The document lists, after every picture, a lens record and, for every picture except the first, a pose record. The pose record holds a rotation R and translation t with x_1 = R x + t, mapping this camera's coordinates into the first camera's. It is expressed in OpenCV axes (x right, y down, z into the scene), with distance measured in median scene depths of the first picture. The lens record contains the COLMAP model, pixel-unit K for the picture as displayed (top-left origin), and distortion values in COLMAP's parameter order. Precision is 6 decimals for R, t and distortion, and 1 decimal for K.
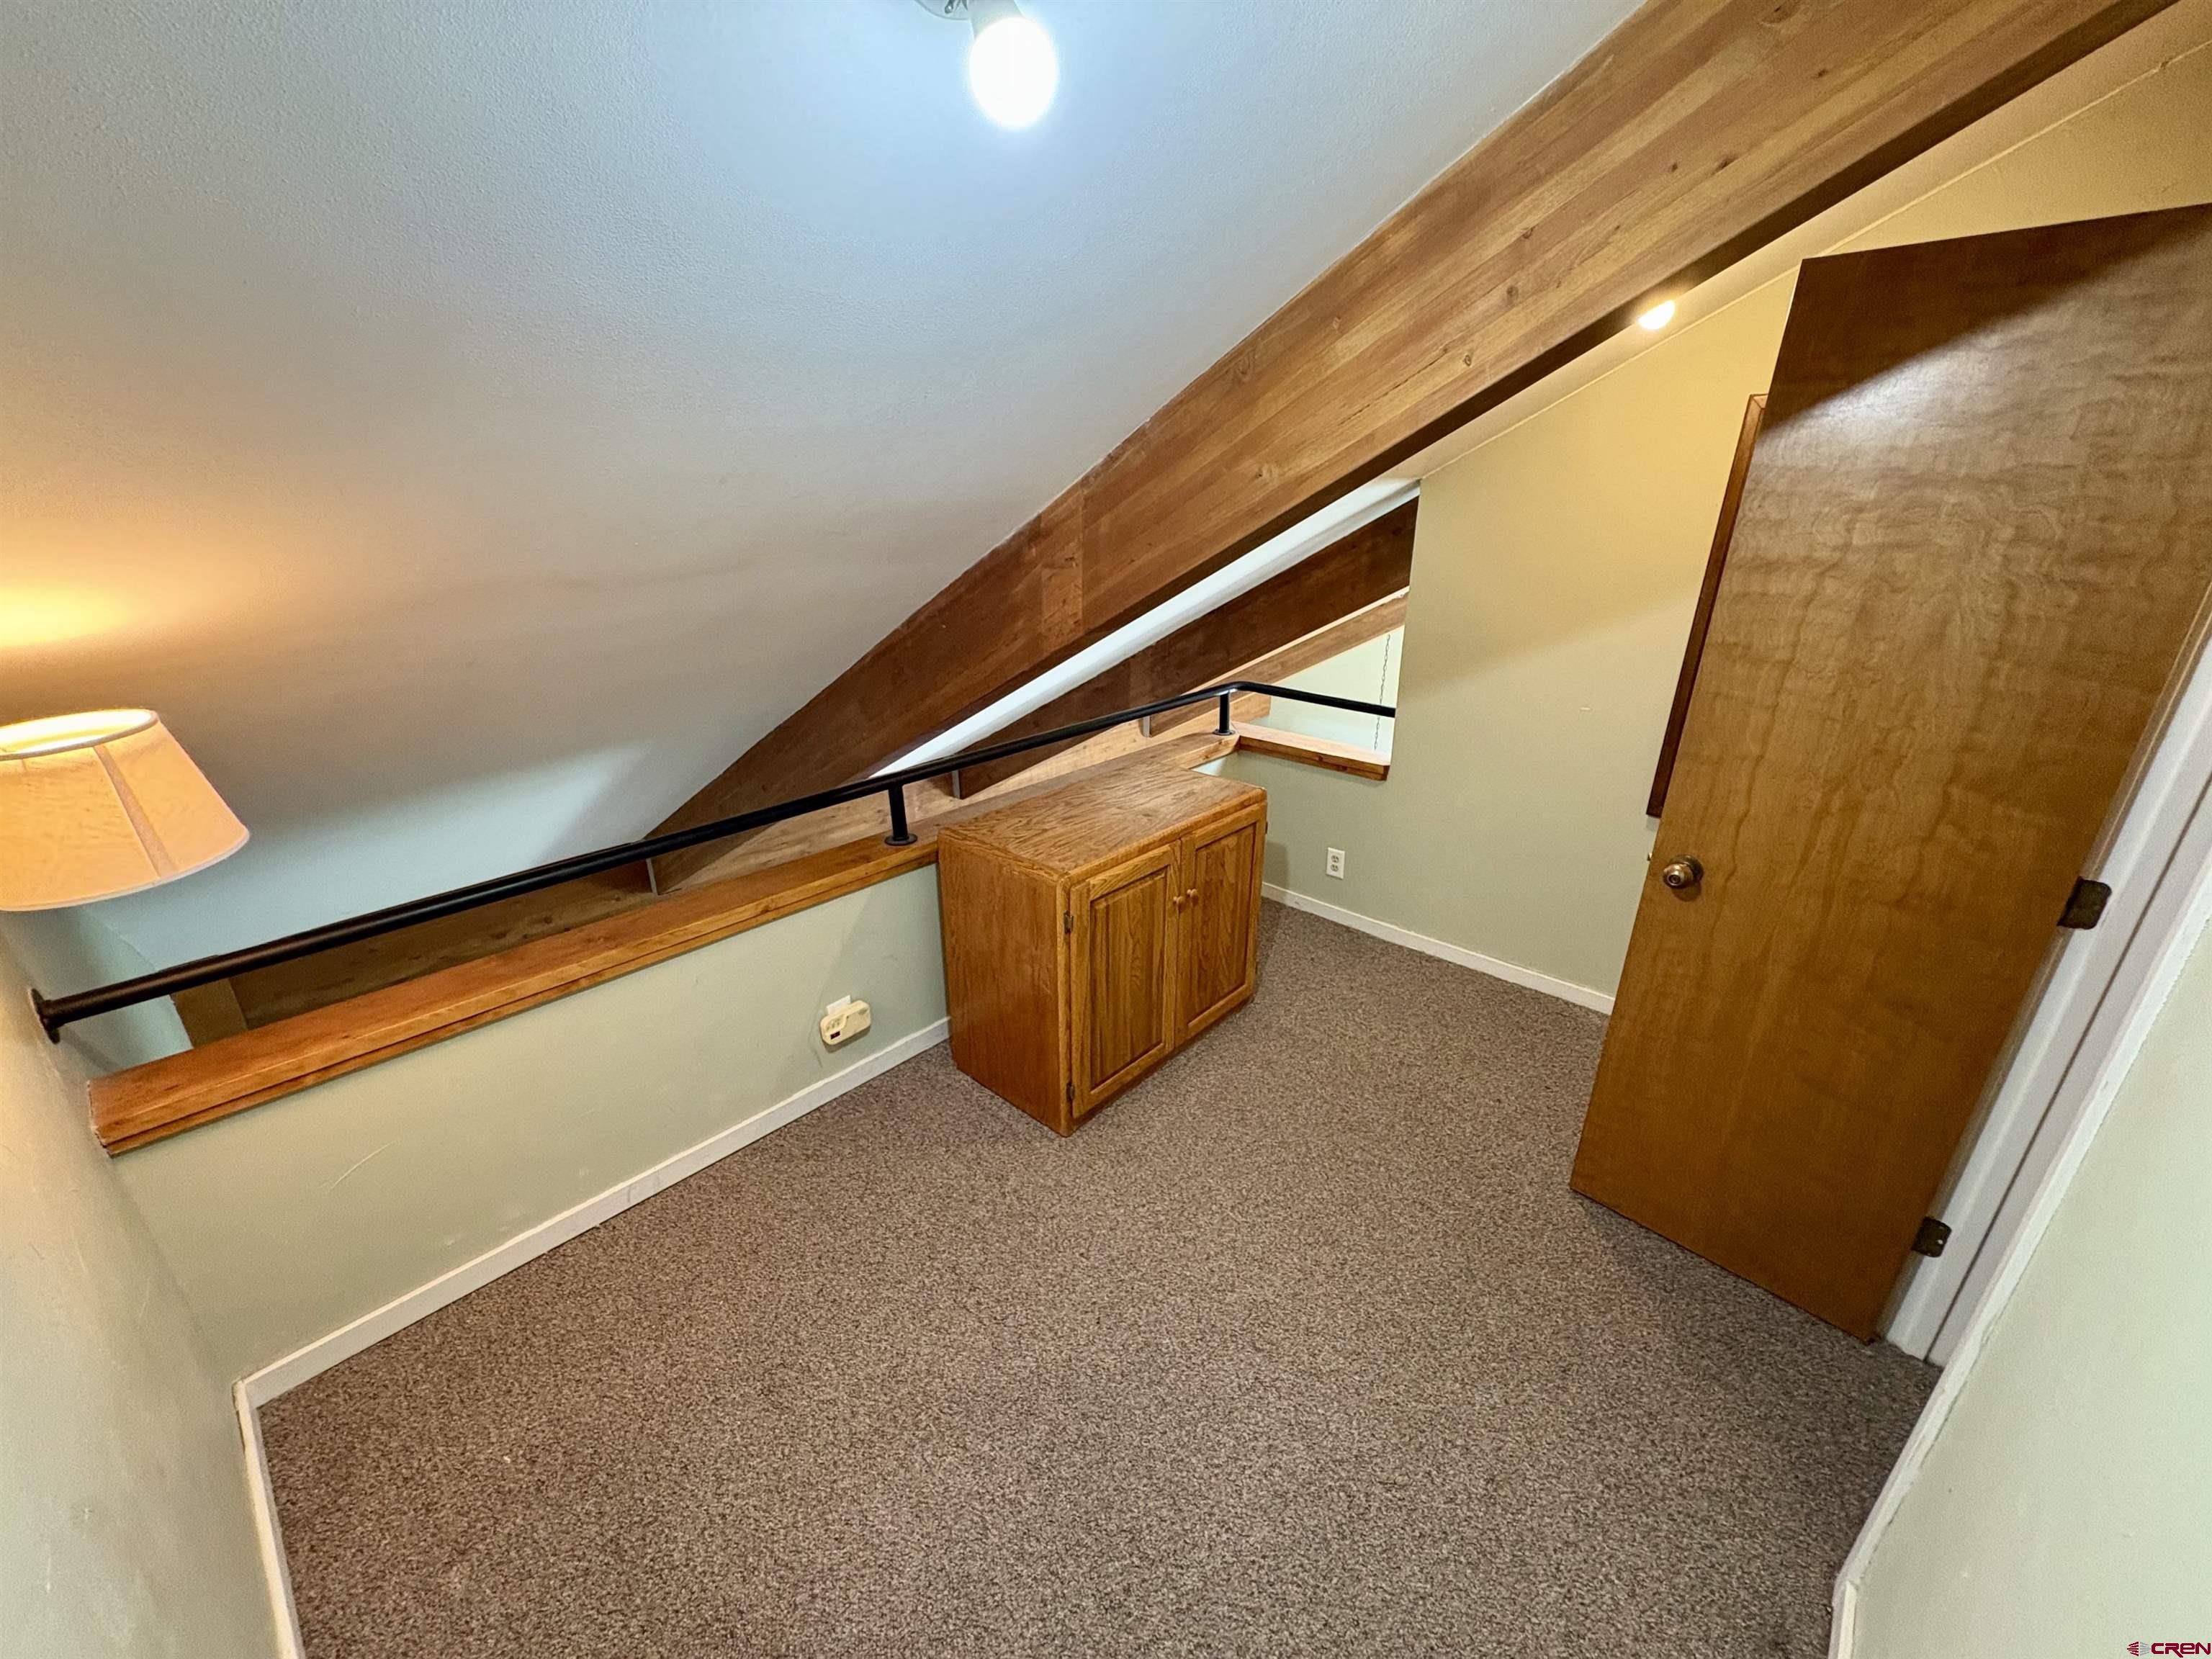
lens RADIAL K [[881.1, 0, 1104.2], [0, 881.1, 825.0], [0, 0, 1]] dist [0.011568, 0.000064]
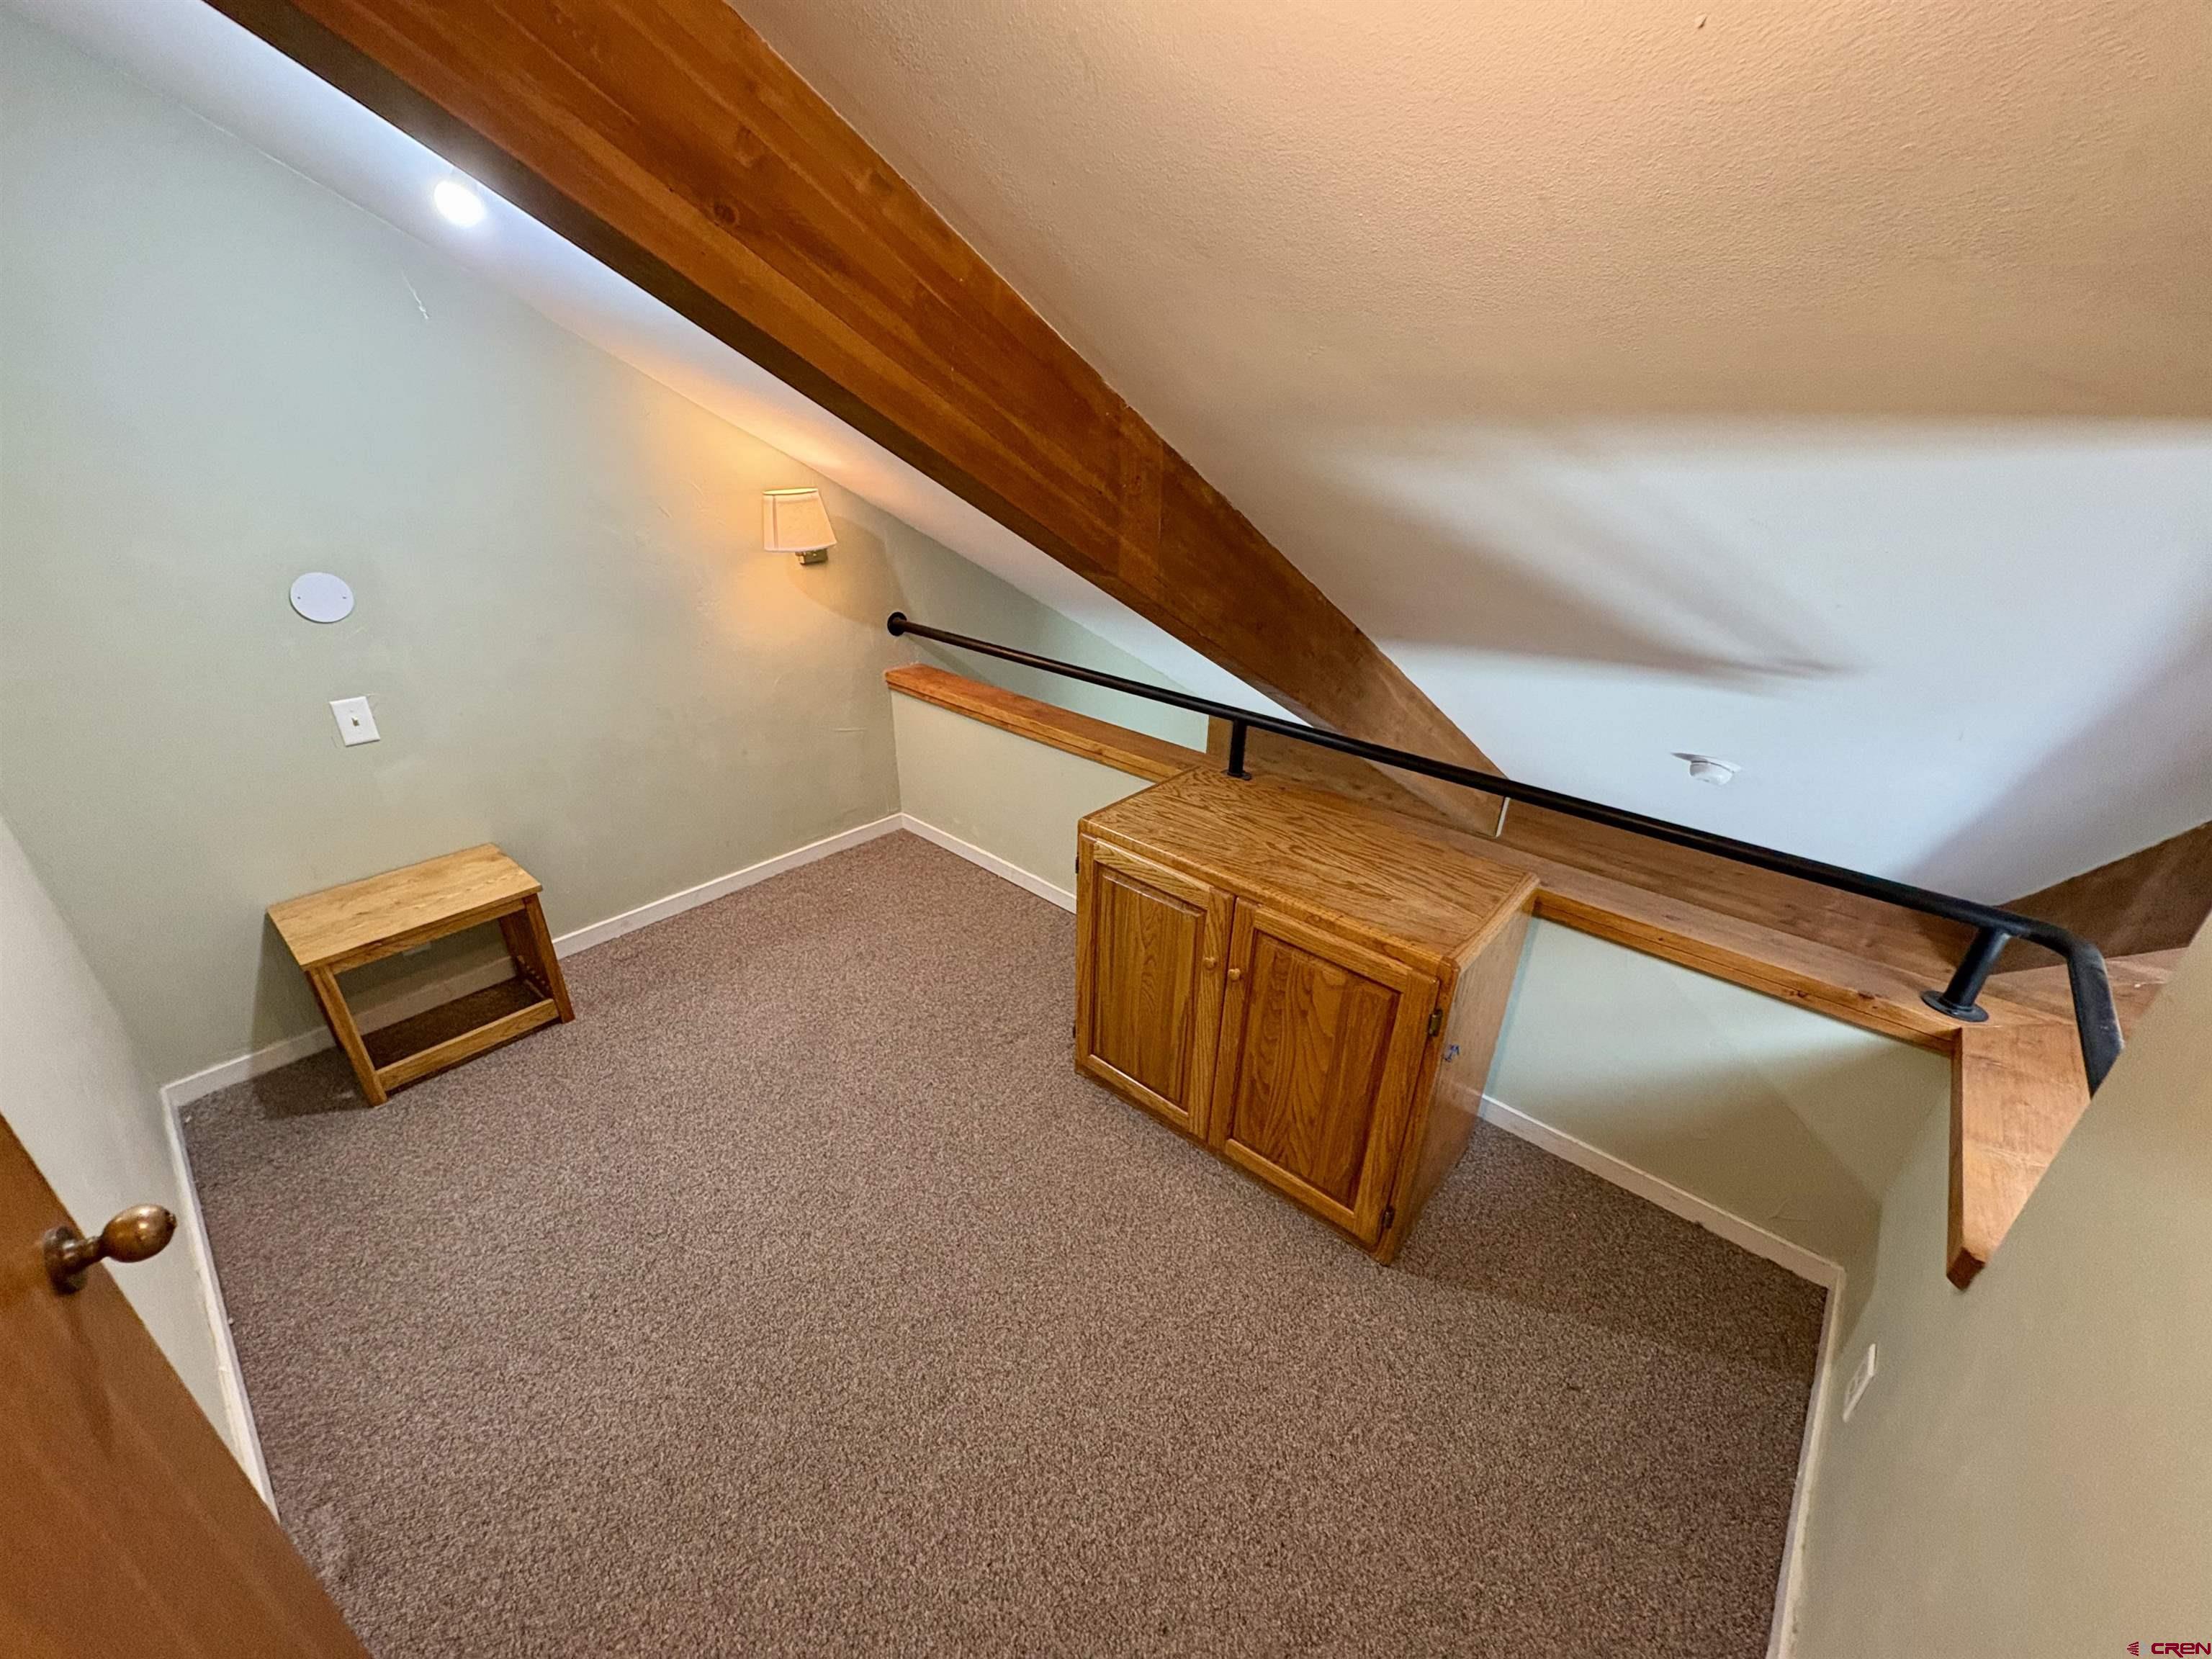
lens RADIAL K [[881.1, 0, 1104.2], [0, 881.1, 825.0], [0, 0, 1]] dist [0.011568, 0.000064]
pose [[0.020065, 0.428589, -0.903277, 0.773759], [-0.384675, 0.837219, 0.388702, -0.298571], [0.922834, 0.339669, 0.181666, 0.770157]]
